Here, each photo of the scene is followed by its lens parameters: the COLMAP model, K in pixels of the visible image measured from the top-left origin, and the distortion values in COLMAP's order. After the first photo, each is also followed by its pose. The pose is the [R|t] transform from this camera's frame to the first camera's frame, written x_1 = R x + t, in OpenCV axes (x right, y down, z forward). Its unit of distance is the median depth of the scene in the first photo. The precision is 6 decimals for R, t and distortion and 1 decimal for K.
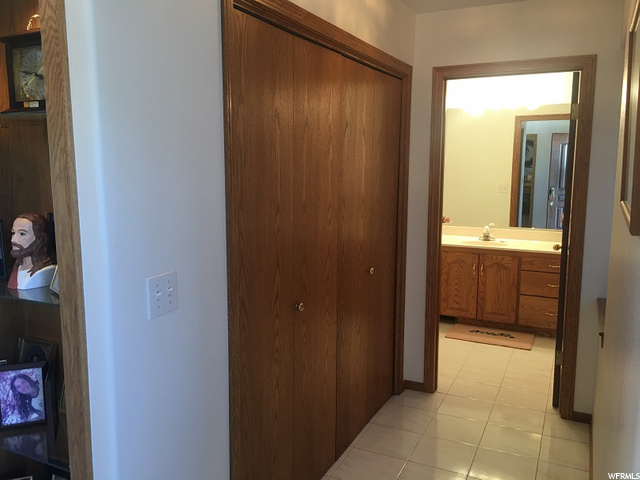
lens RADIAL K [[540.2, 0, 318.8], [0, 540.2, 237.6], [0, 0, 1]] dist [0.096495, -0.128983]
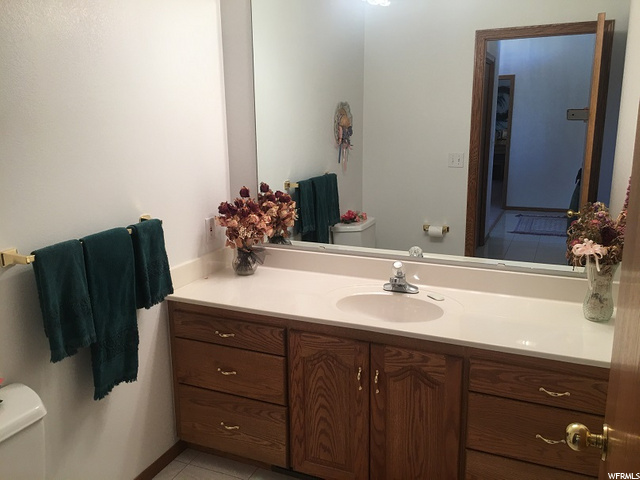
lens RADIAL K [[540.2, 0, 318.8], [0, 540.2, 237.6], [0, 0, 1]] dist [0.096495, -0.128983]
pose [[0.999084, -0.022283, 0.036540, 0.241103], [0.019318, 0.996641, 0.079584, -0.081324], [-0.038191, -0.078806, 0.996158, 0.597976]]
